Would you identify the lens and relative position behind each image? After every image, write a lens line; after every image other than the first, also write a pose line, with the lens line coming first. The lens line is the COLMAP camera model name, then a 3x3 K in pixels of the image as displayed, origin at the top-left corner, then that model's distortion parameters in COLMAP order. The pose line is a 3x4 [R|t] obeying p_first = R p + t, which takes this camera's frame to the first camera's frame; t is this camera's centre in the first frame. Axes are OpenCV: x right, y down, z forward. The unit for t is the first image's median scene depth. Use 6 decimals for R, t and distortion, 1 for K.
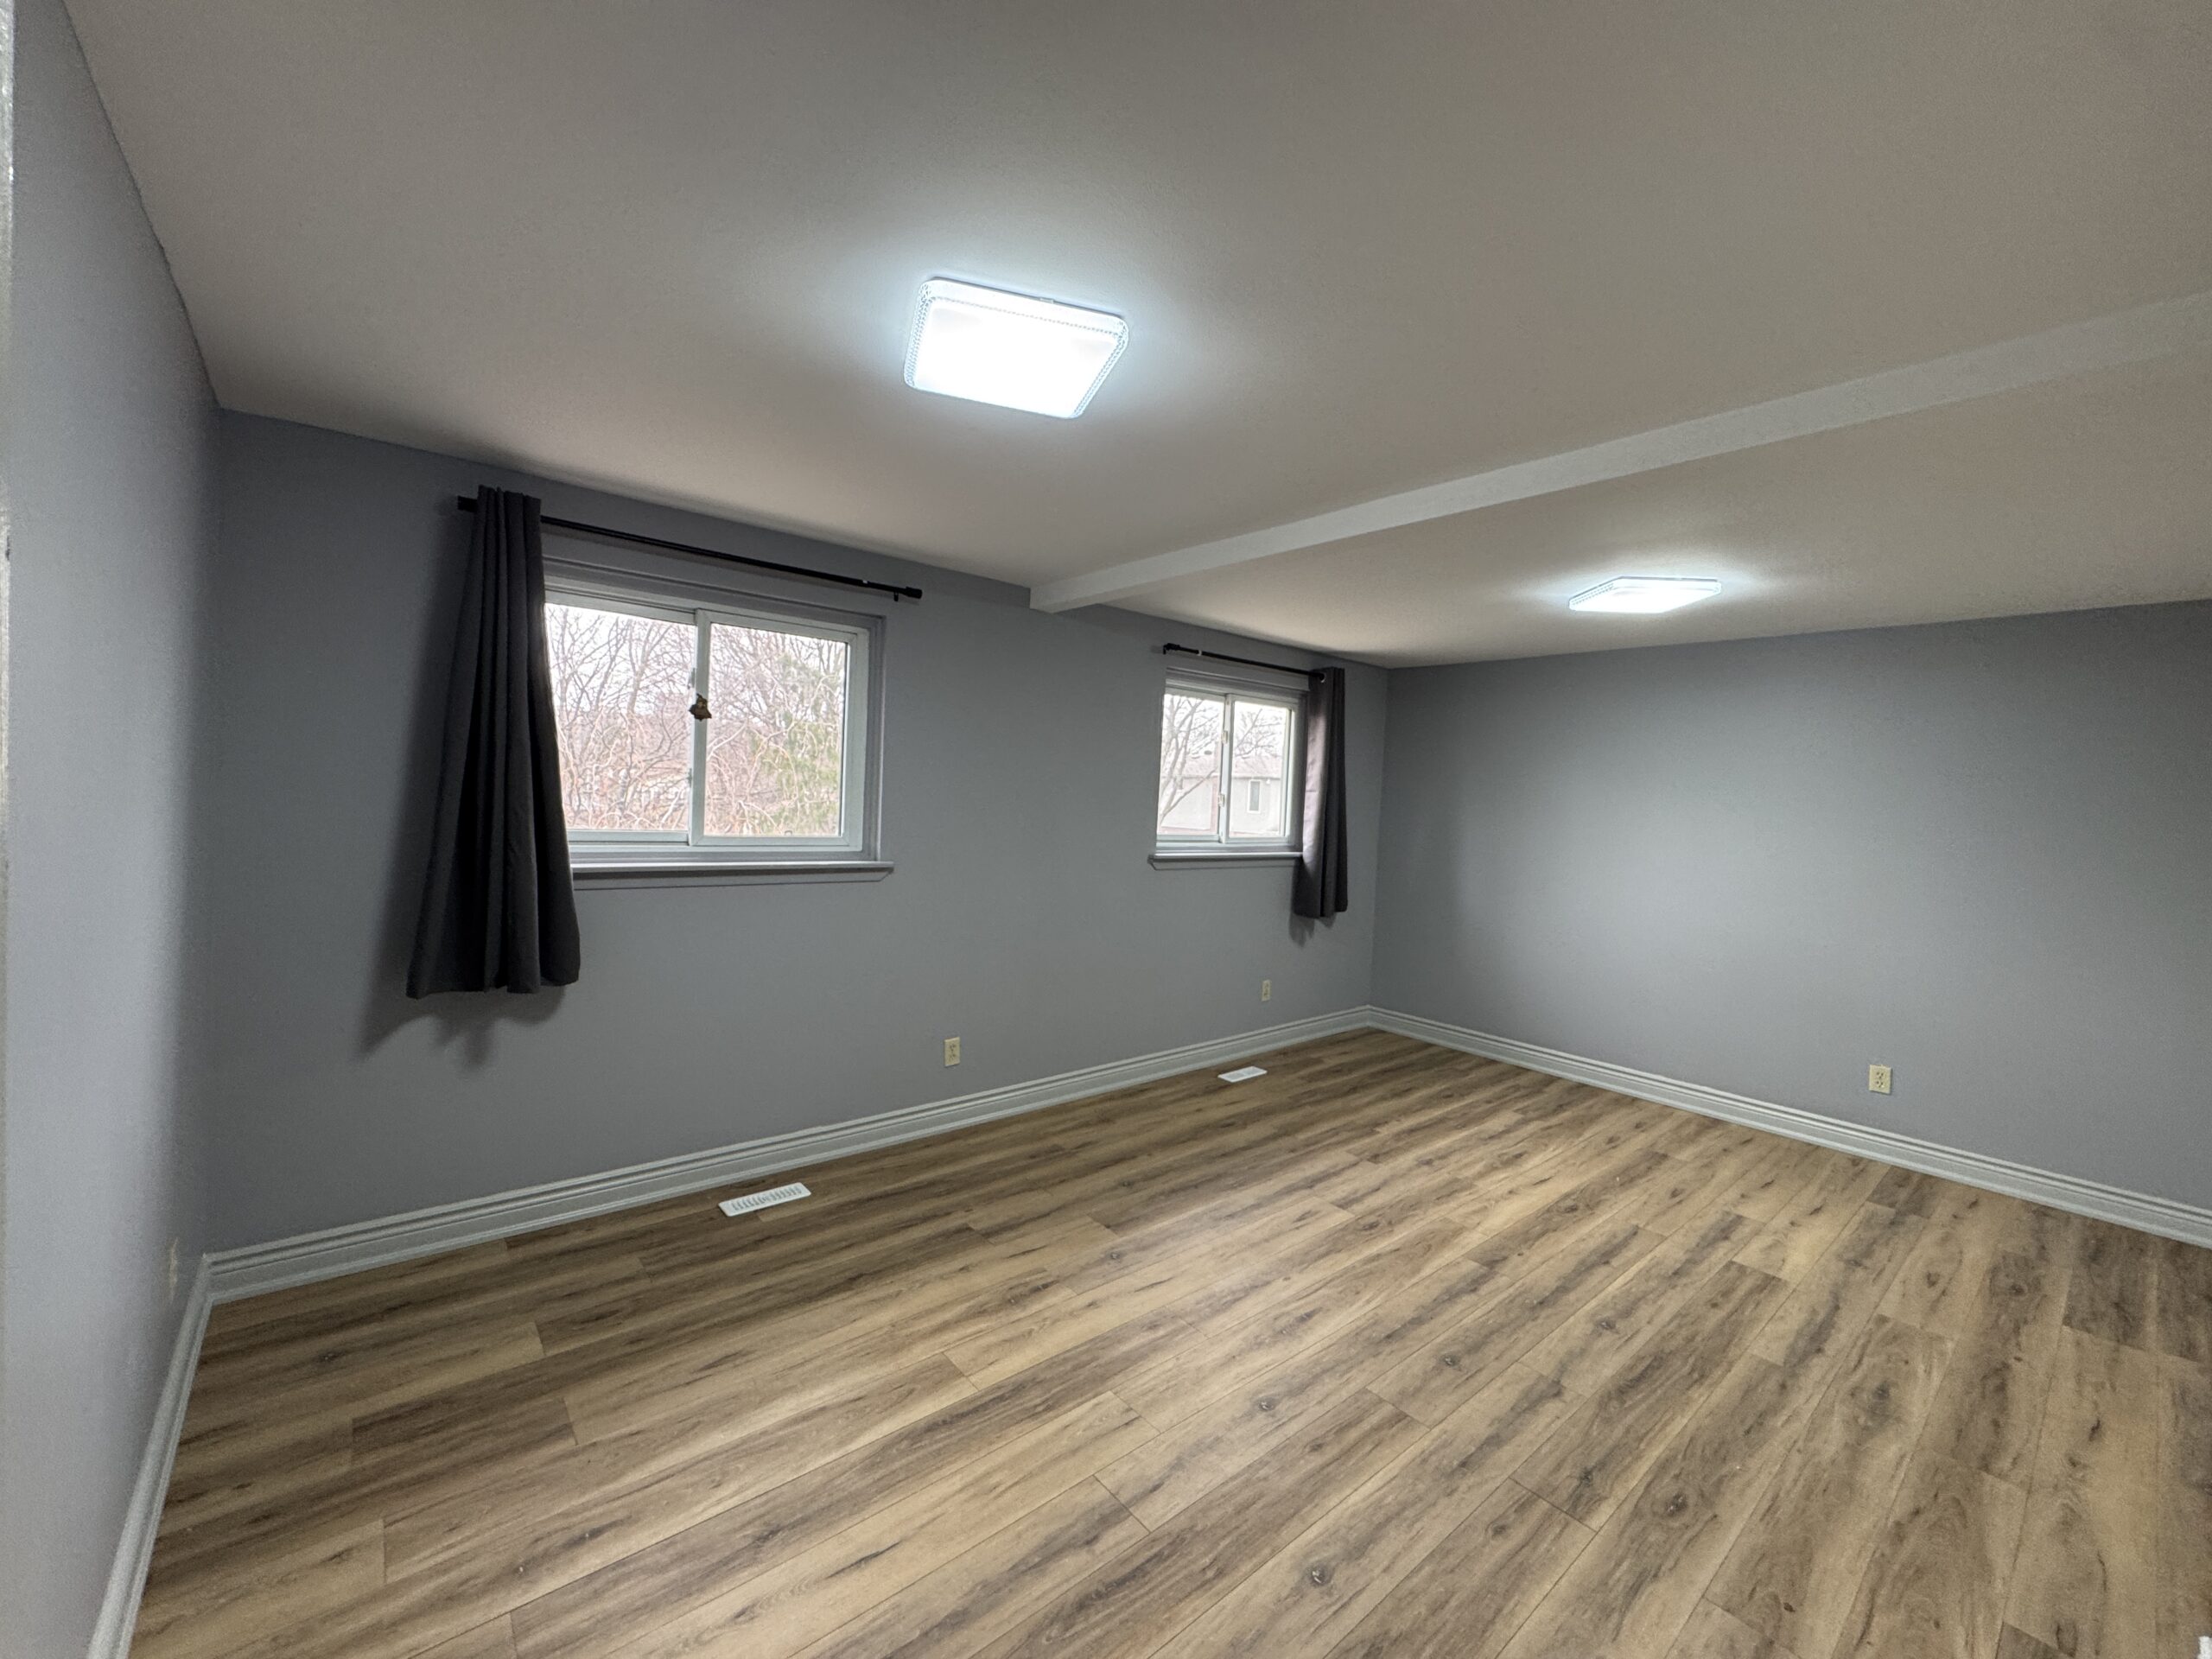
lens RADIAL K [[884.5, 0, 1107.7], [0, 884.5, 843.1], [0, 0, 1]] dist [0.000106, 0.000577]
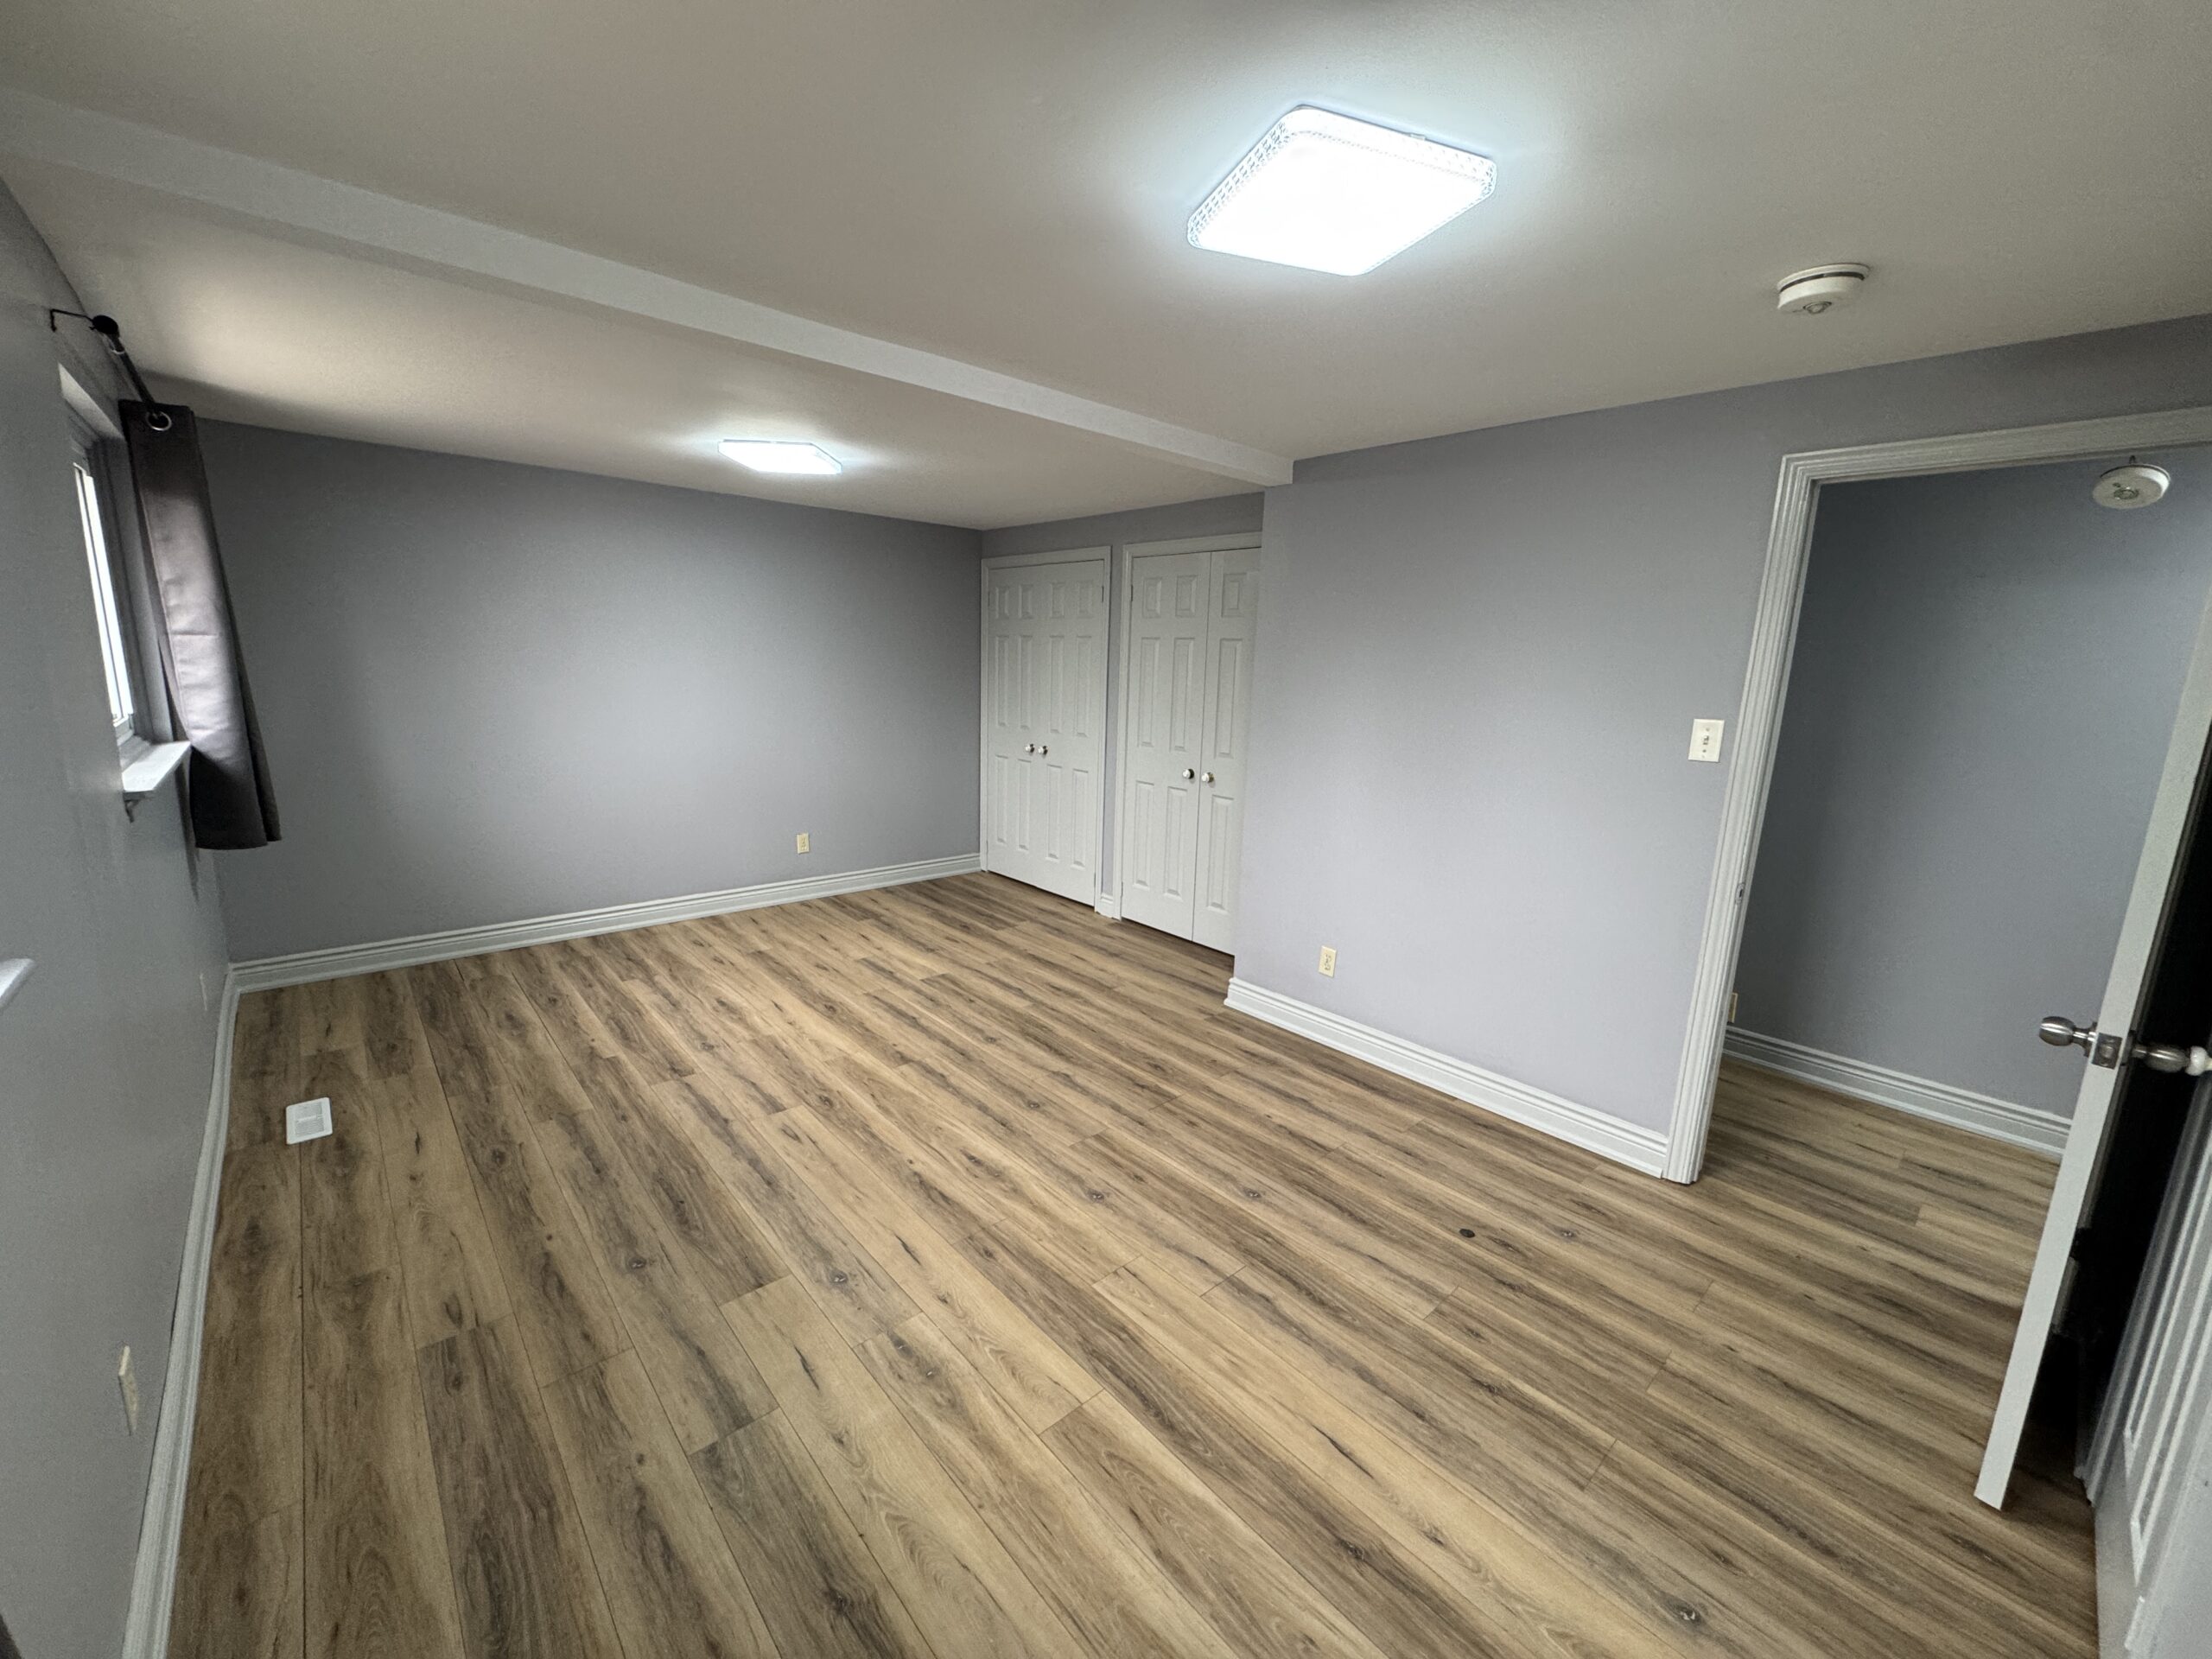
lens RADIAL K [[884.5, 0, 1116.7], [0, 884.5, 811.5], [0, 0, 1]] dist [0.000106, 0.000577]
pose [[-0.043461, -0.218726, 0.974818, -0.676690], [0.020189, 0.975348, 0.219745, -0.106049], [-0.998851, 0.029231, -0.037974, 0.771493]]
